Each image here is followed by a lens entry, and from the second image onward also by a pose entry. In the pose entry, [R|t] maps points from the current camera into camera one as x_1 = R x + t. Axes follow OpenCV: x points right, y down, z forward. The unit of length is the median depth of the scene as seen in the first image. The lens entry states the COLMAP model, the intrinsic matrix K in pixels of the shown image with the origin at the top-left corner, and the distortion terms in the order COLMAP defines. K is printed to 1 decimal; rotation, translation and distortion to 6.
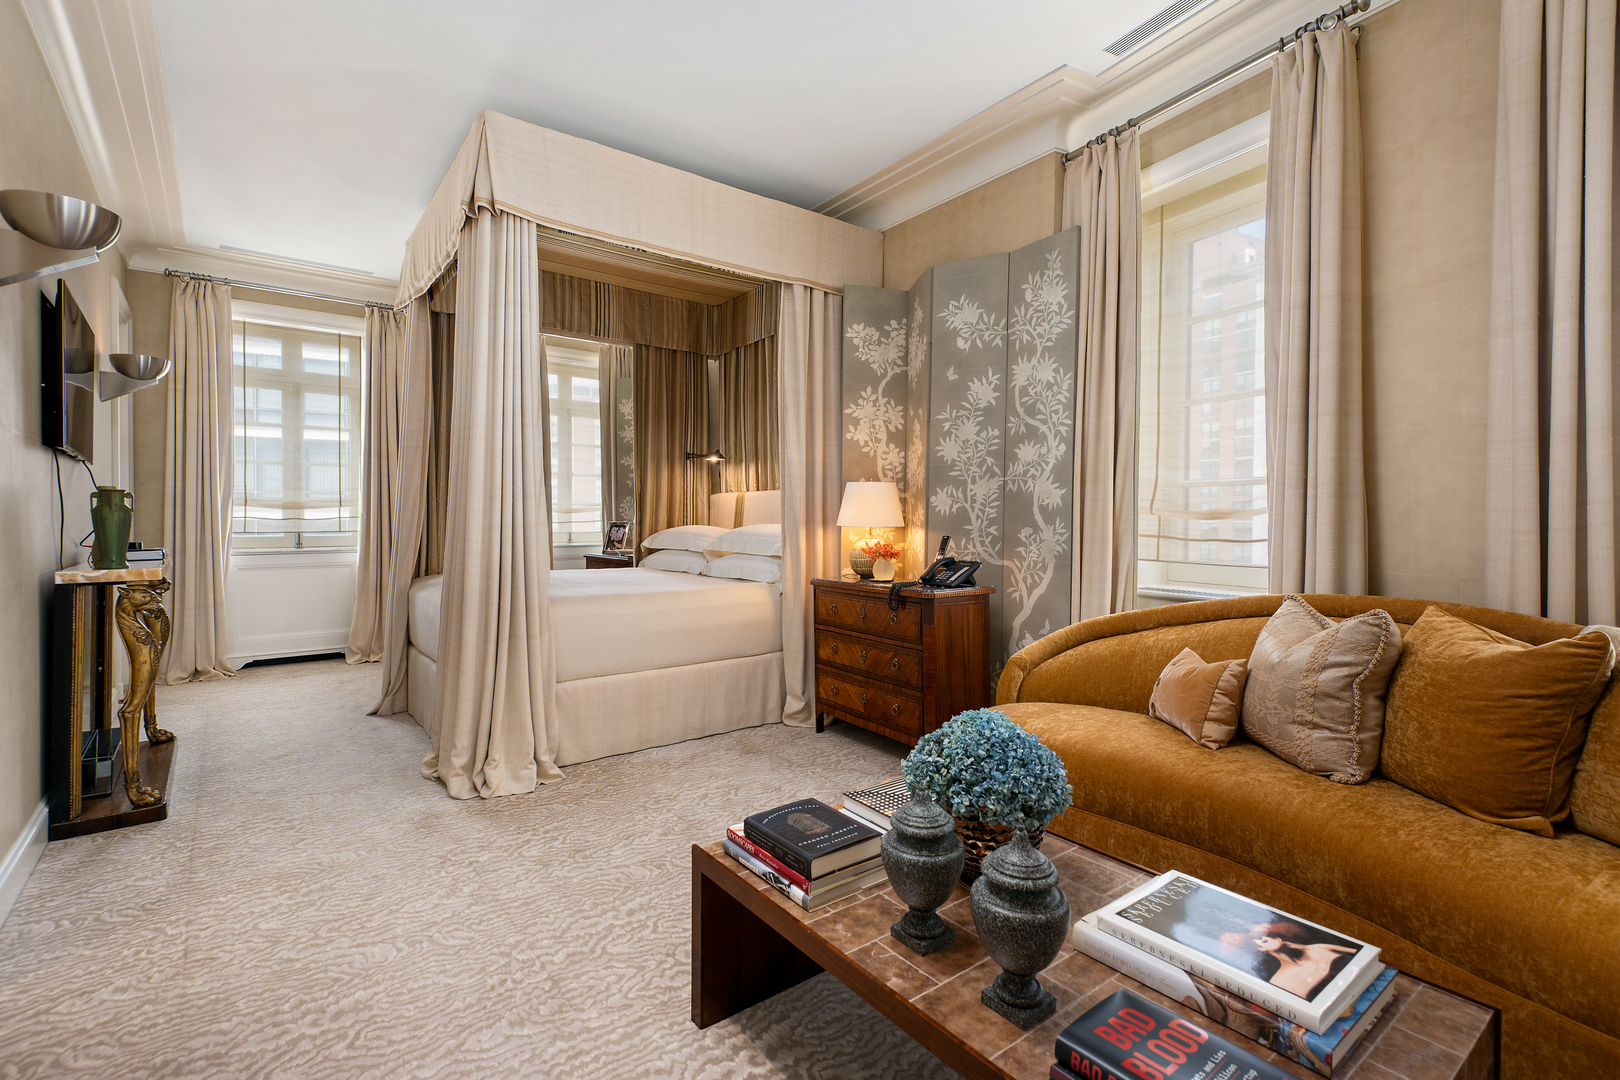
lens RADIAL K [[747.8, 0, 814.6], [0, 747.8, 532.8], [0, 0, 1]] dist [-0.000444, -0.000010]
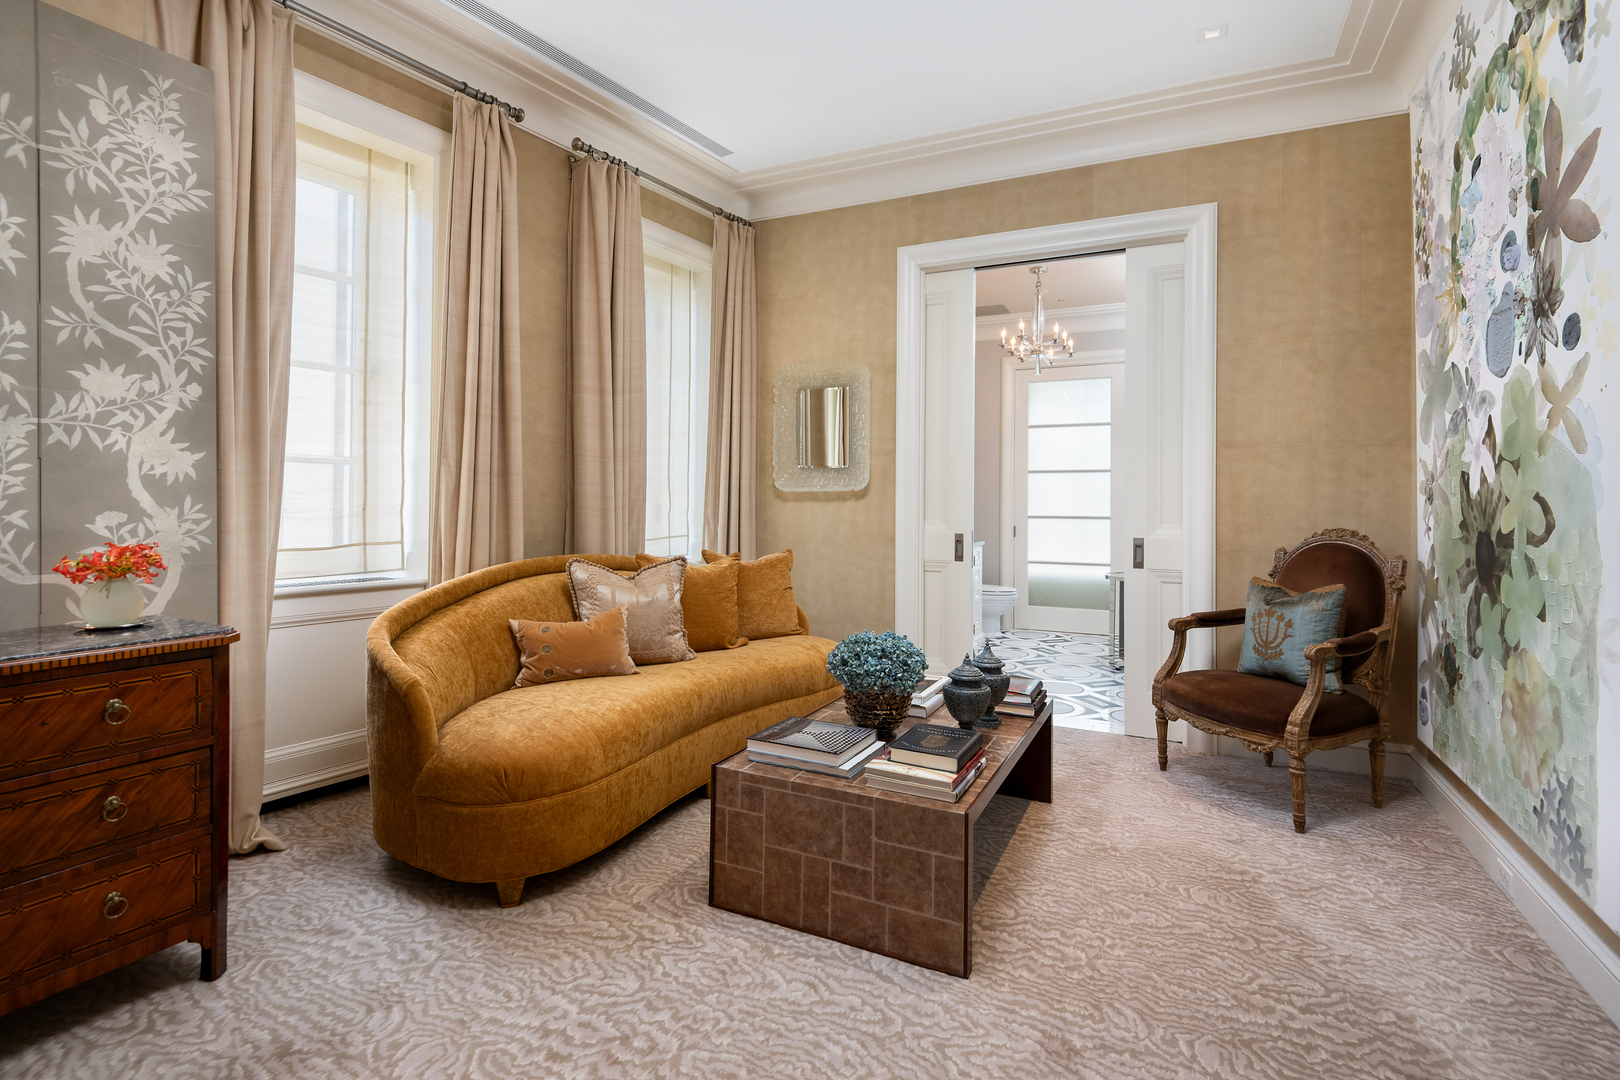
lens RADIAL K [[747.8, 0, 850.2], [0, 747.8, 503.4], [0, 0, 1]] dist [-0.000444, -0.000010]
pose [[-0.461322, 0.006956, 0.887205, -0.505511], [0.015557, 0.999879, 0.000250, -0.005024], [-0.887096, 0.013918, -0.461375, 0.773764]]
